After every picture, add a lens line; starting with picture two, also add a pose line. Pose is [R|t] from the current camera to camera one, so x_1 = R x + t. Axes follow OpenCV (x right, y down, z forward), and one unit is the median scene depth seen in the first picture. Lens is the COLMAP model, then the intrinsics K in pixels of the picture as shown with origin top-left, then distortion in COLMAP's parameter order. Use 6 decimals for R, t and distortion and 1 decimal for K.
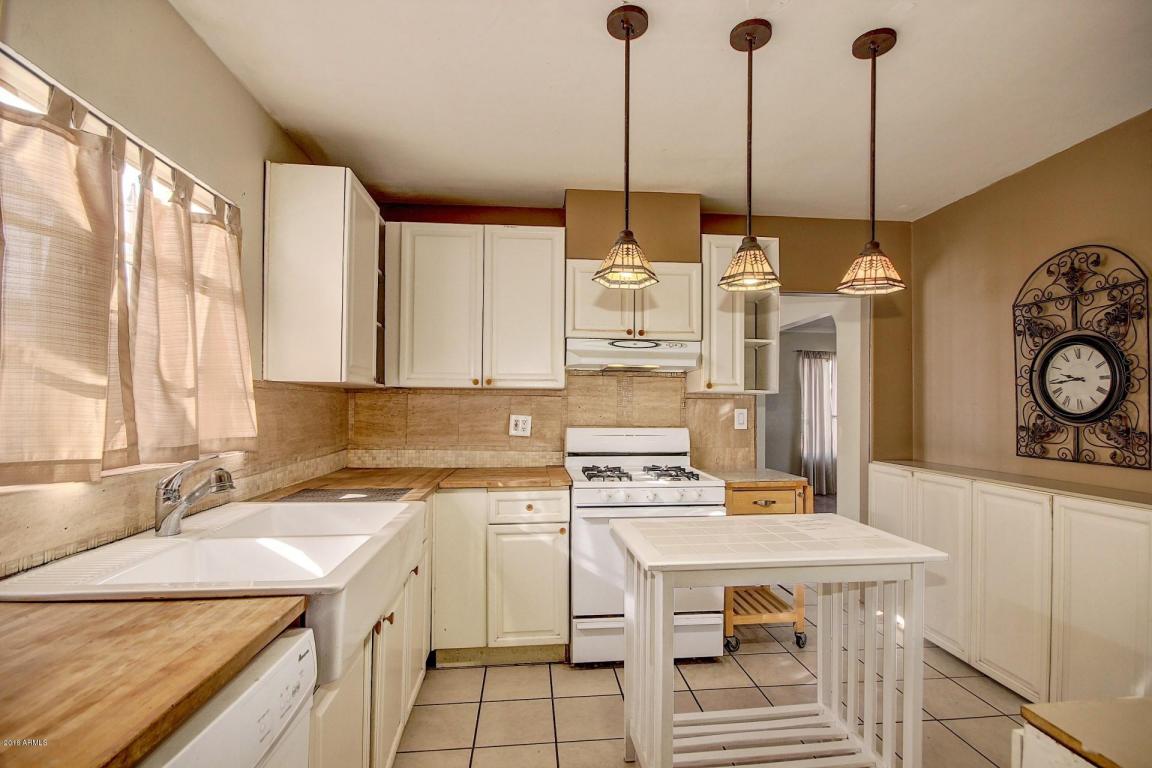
lens RADIAL K [[536.0, 0, 576.7], [0, 536.0, 398.9], [0, 0, 1]] dist [-0.001430, -0.001518]
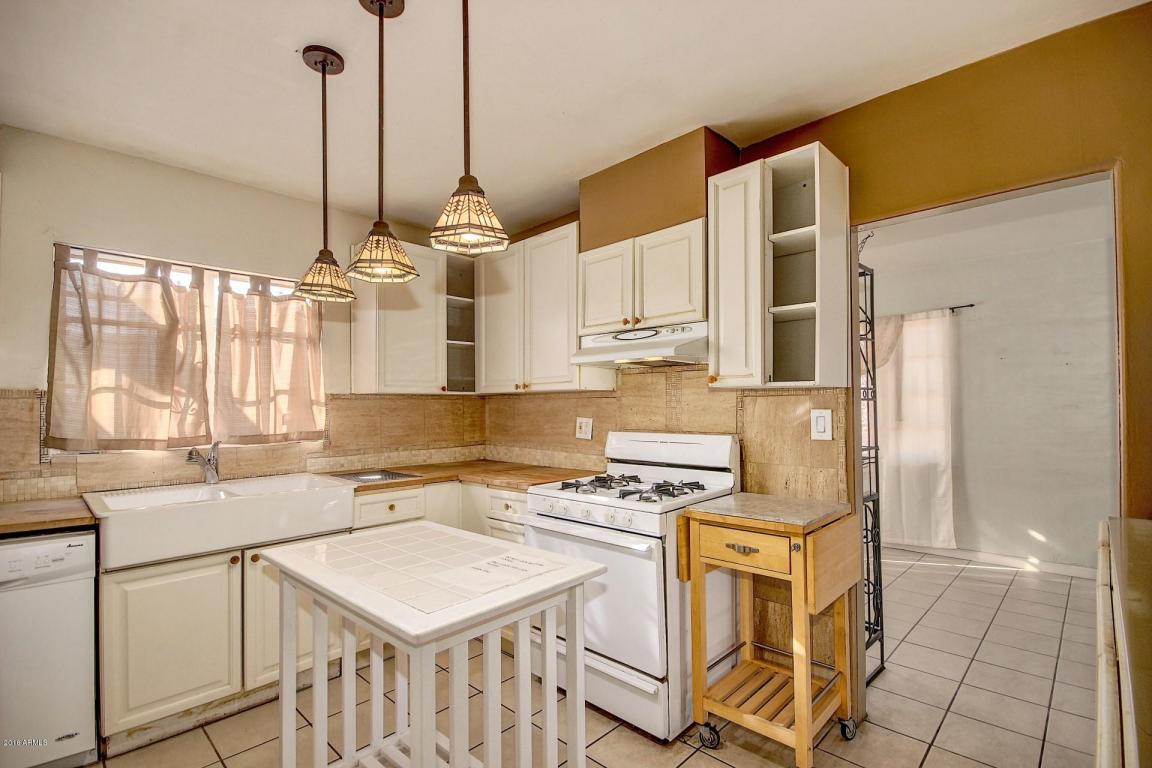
lens RADIAL K [[536.0, 0, 576.7], [0, 536.0, 398.9], [0, 0, 1]] dist [-0.001430, -0.001518]
pose [[0.649416, -0.021762, -0.760122, 0.789012], [0.020976, 0.999723, -0.010701, 0.007456], [0.760144, -0.008994, 0.649692, 0.429788]]
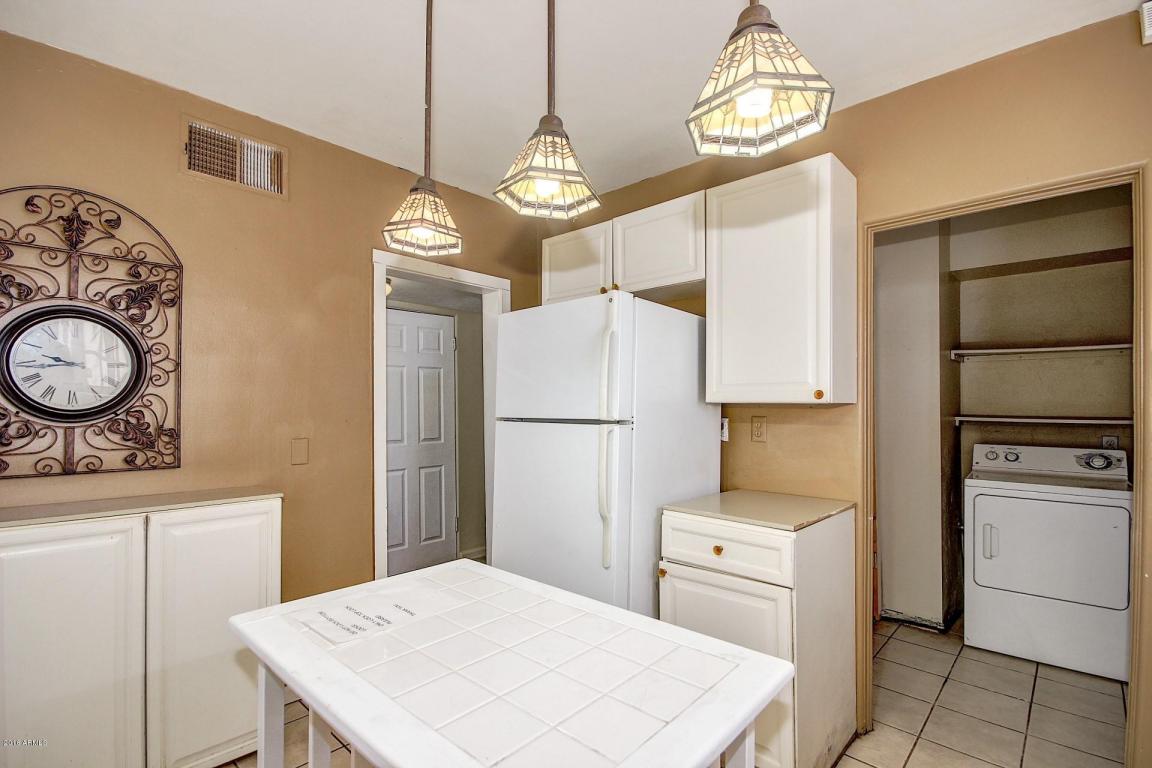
lens RADIAL K [[536.0, 0, 576.7], [0, 536.0, 398.9], [0, 0, 1]] dist [-0.001430, -0.001518]
pose [[-0.667304, -0.009237, 0.744729, -0.094090], [-0.024030, 0.999670, -0.009132, 0.001645], [-0.744398, -0.023990, -0.667305, 0.899553]]
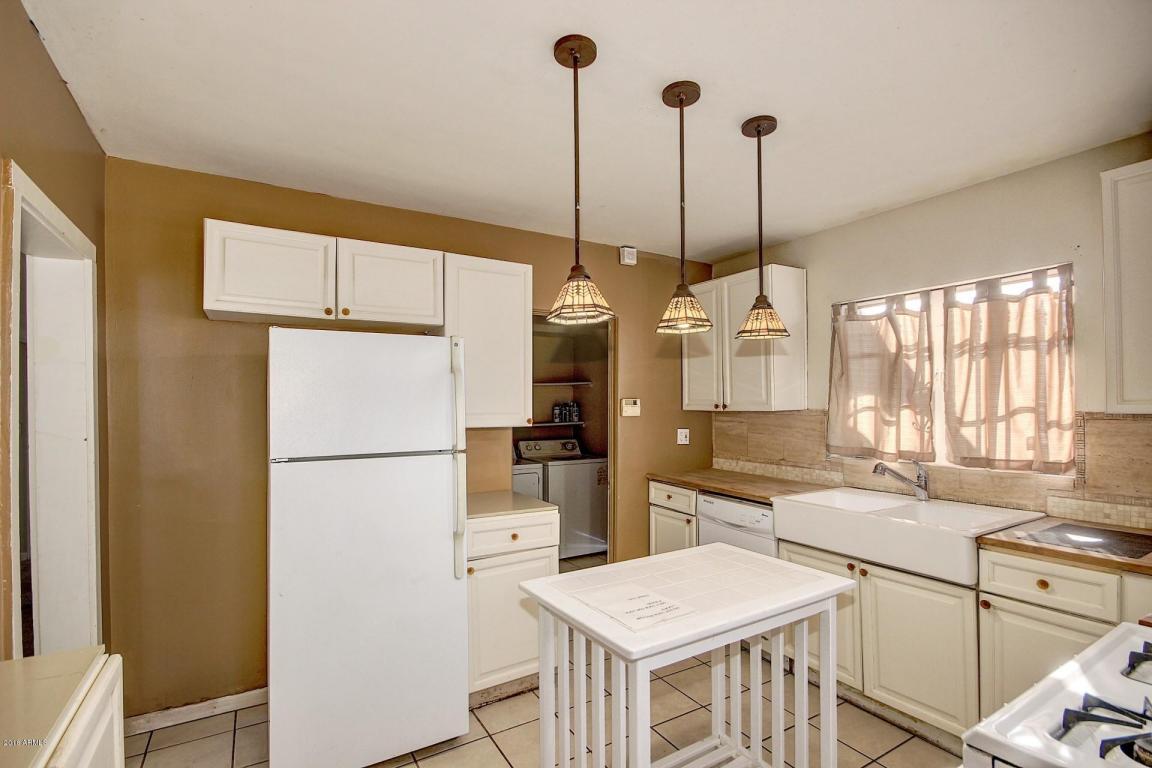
lens RADIAL K [[536.0, 0, 576.7], [0, 536.0, 398.9], [0, 0, 1]] dist [-0.001430, -0.001518]
pose [[-0.903227, -0.005024, -0.429134, 0.628436], [0.005509, 0.999713, -0.023300, -0.034411], [0.429128, -0.023409, -0.902940, 1.218538]]
